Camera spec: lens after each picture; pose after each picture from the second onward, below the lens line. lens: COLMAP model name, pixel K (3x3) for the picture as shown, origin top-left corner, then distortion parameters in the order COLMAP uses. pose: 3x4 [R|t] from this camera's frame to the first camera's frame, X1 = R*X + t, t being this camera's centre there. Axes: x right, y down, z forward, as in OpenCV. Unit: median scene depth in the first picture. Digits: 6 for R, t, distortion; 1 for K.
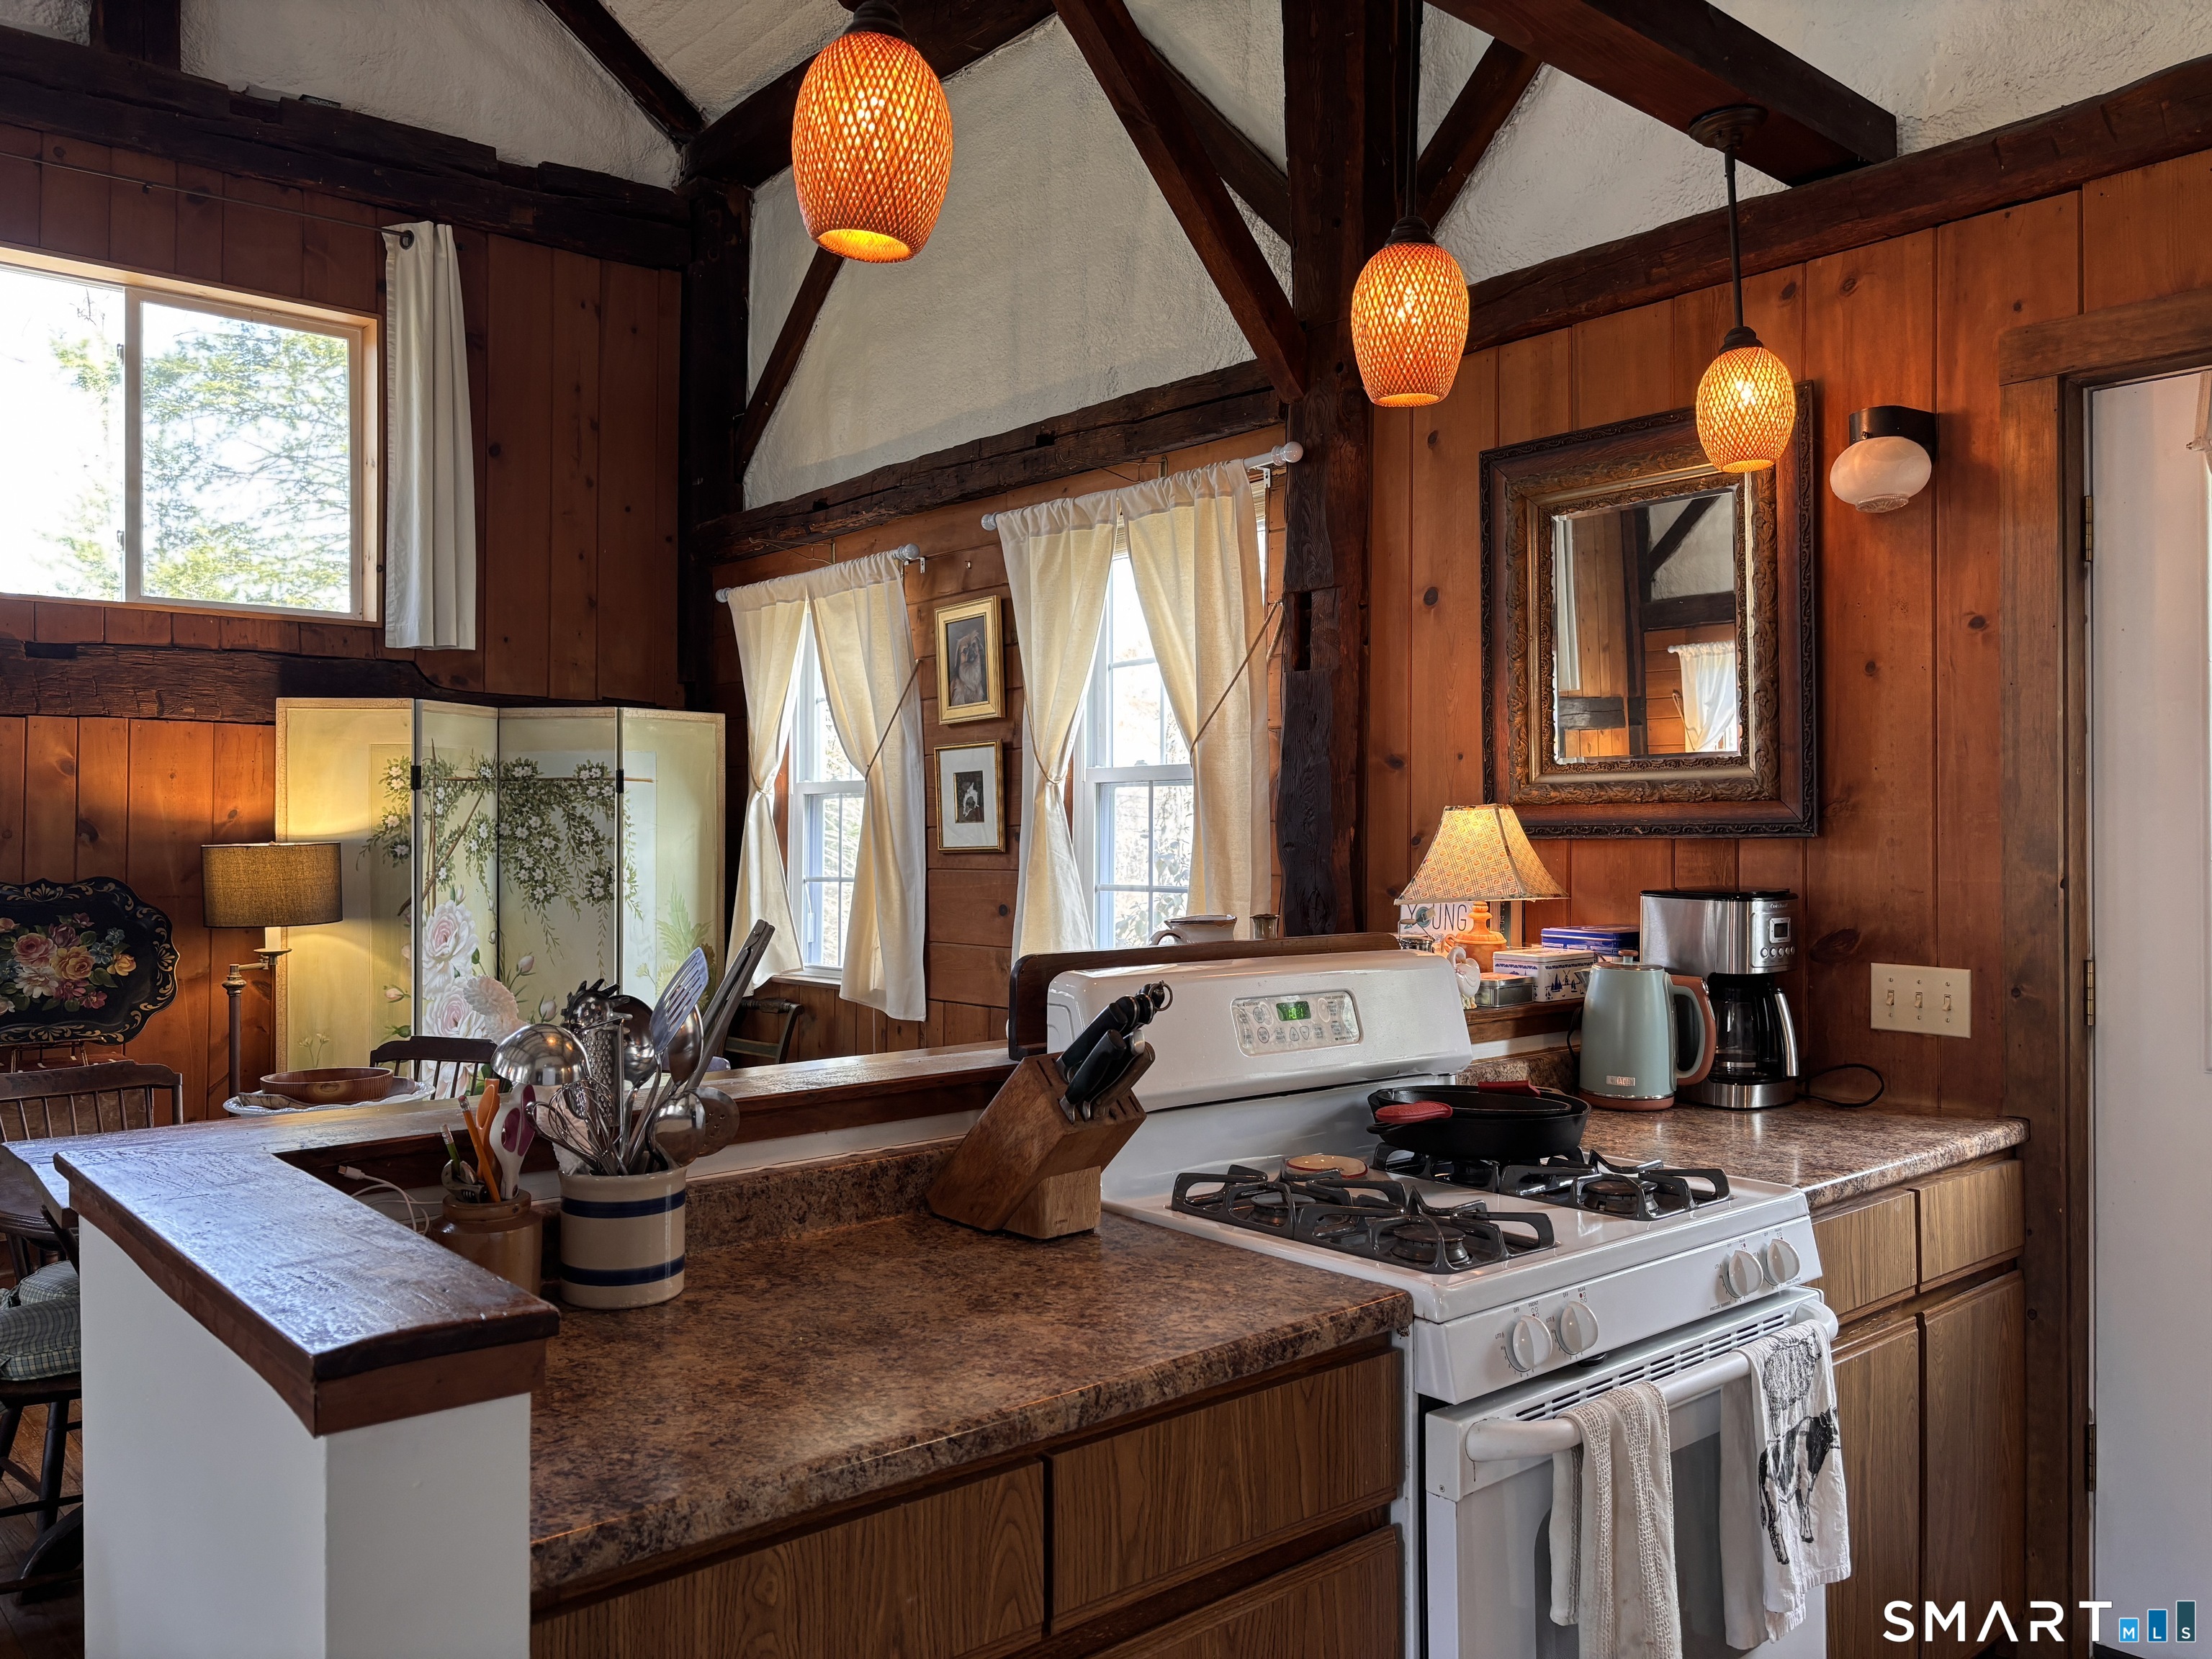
lens RADIAL K [[1670.5, 0, 1108.3], [0, 1670.5, 839.2], [0, 0, 1]] dist [0.068745, -0.072138]
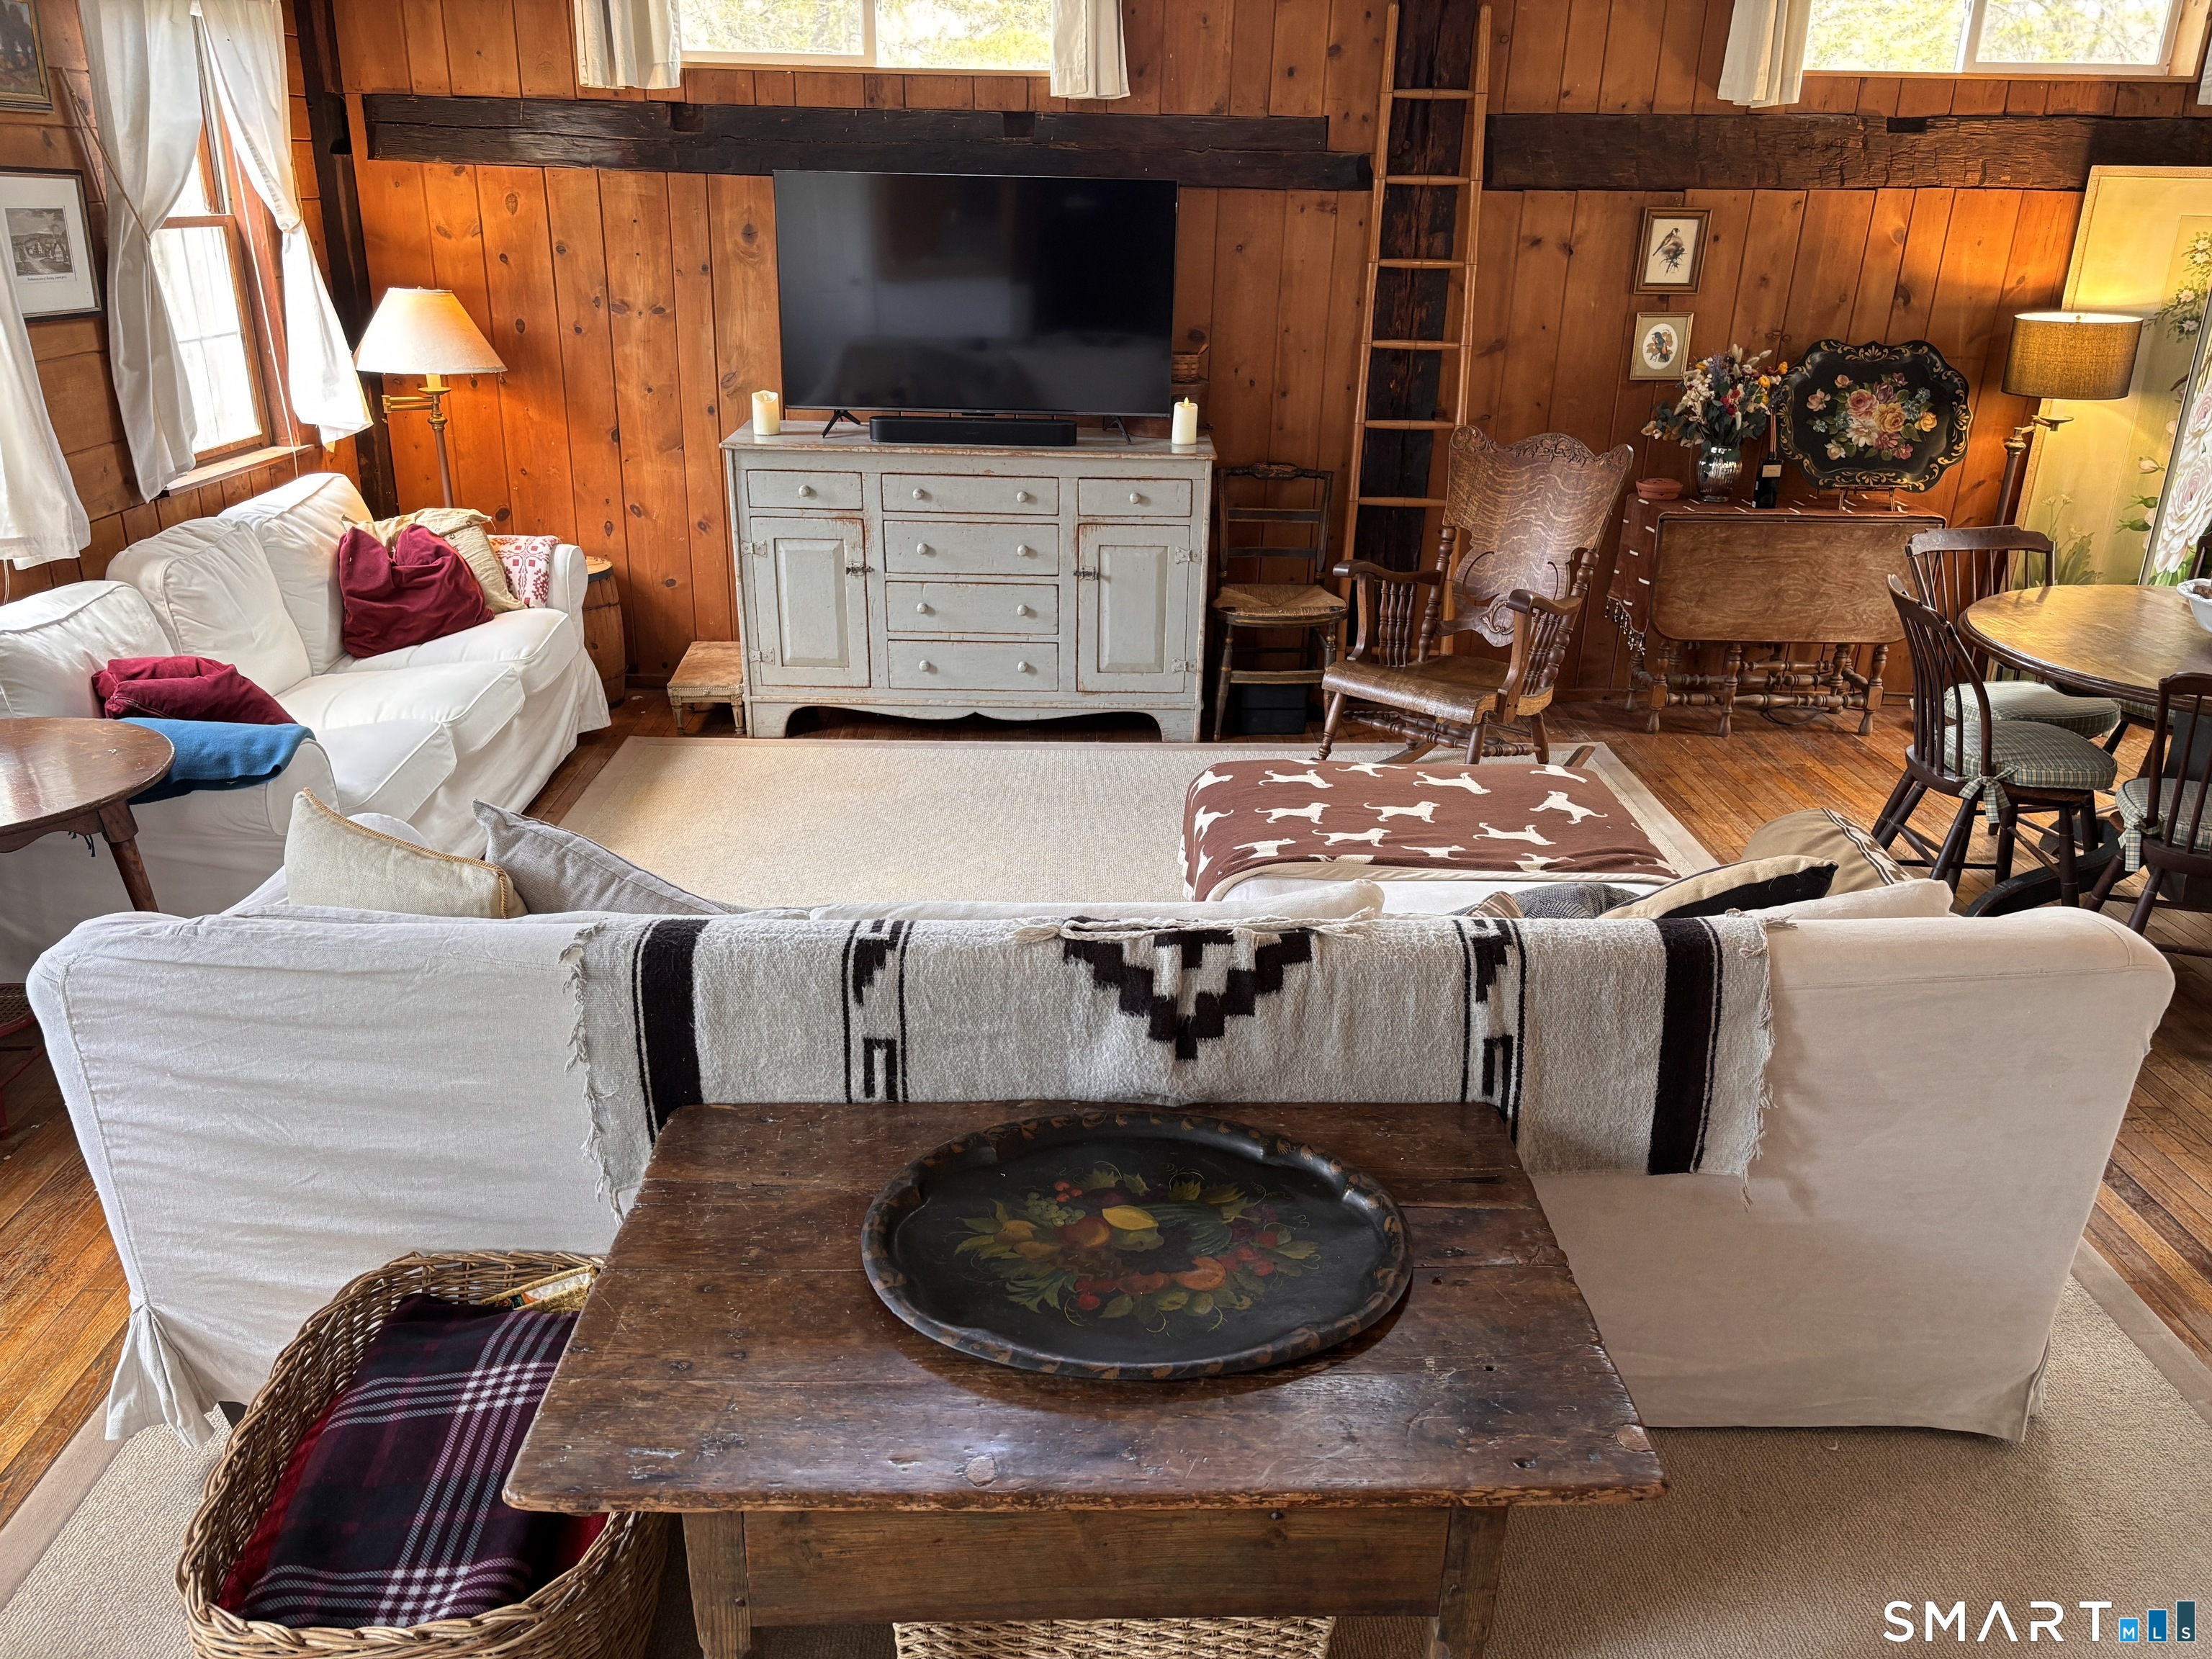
lens RADIAL K [[1670.5, 0, 1108.3], [0, 1670.5, 839.2], [0, 0, 1]] dist [0.068745, -0.072138]
pose [[0.757550, 0.251364, -0.602440, -0.214461], [-0.016707, 0.930051, 0.367050, -0.070940], [0.652563, -0.267994, 0.708760, -0.249145]]
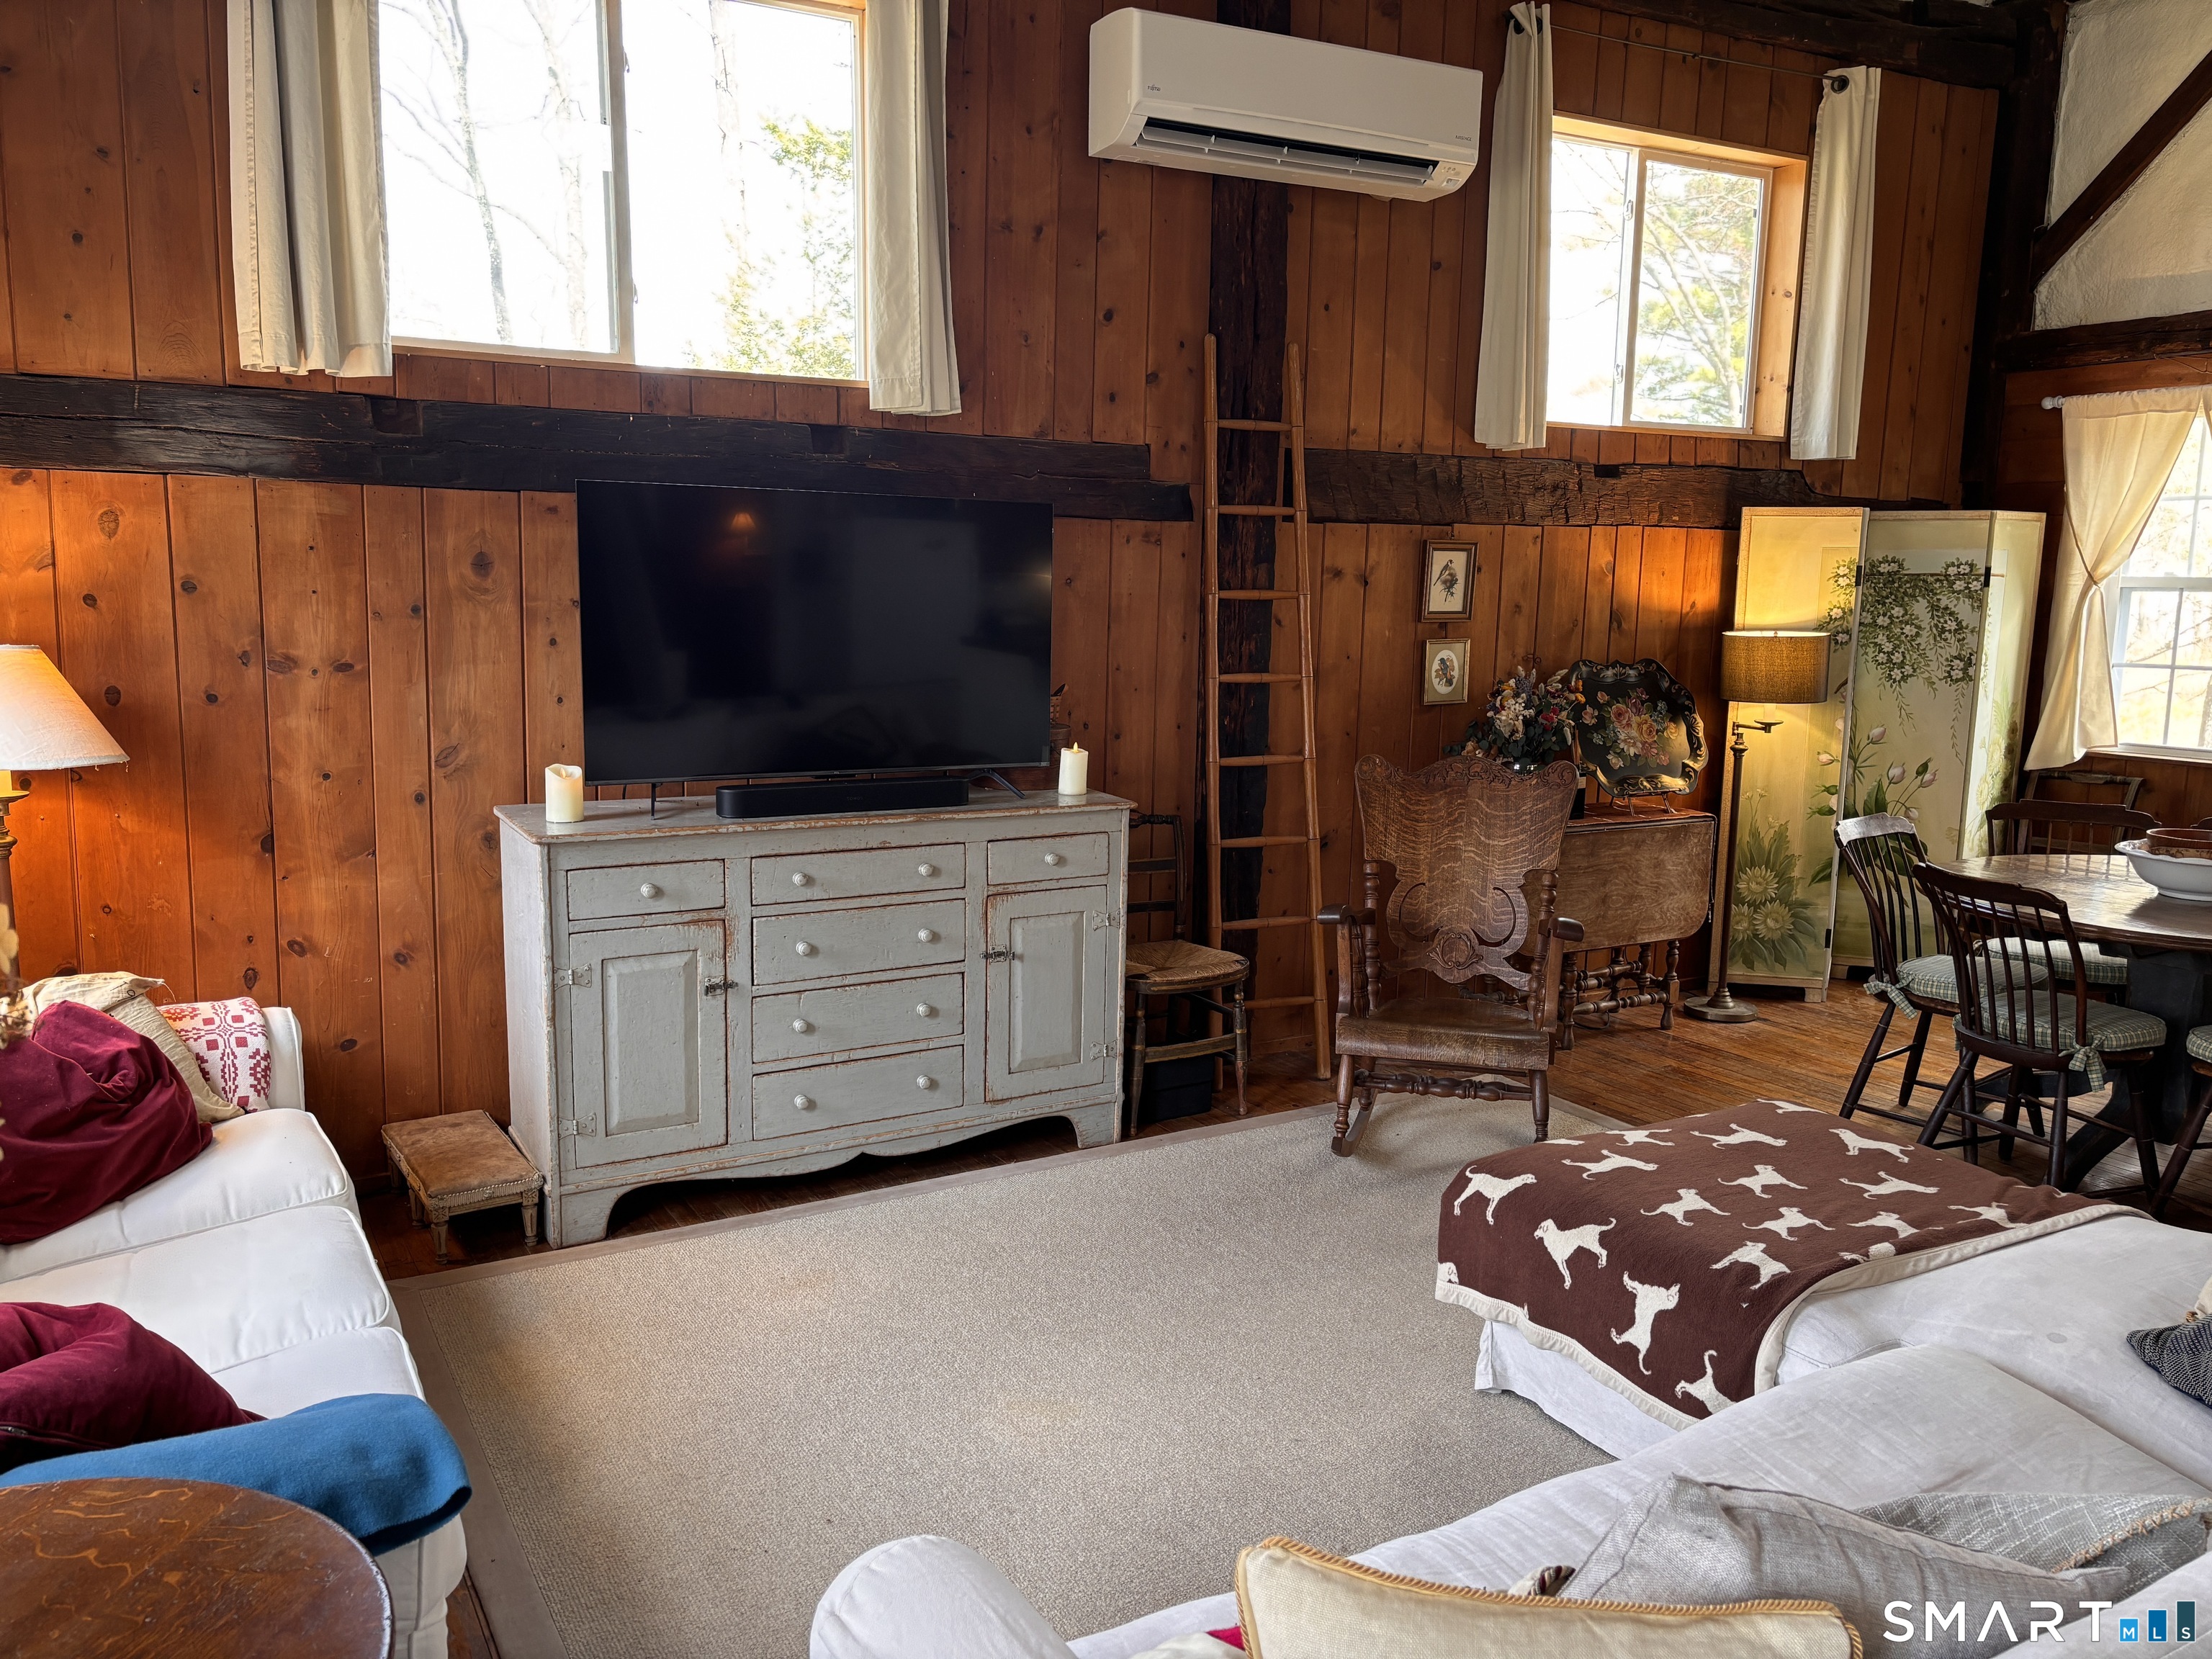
lens RADIAL K [[1670.5, 0, 1108.3], [0, 1670.5, 839.2], [0, 0, 1]] dist [0.068745, -0.072138]
pose [[0.980269, 0.045569, -0.192346, -0.685402], [-0.015004, 0.987411, 0.157461, -0.032798], [0.197100, -0.151468, 0.968612, -0.269292]]
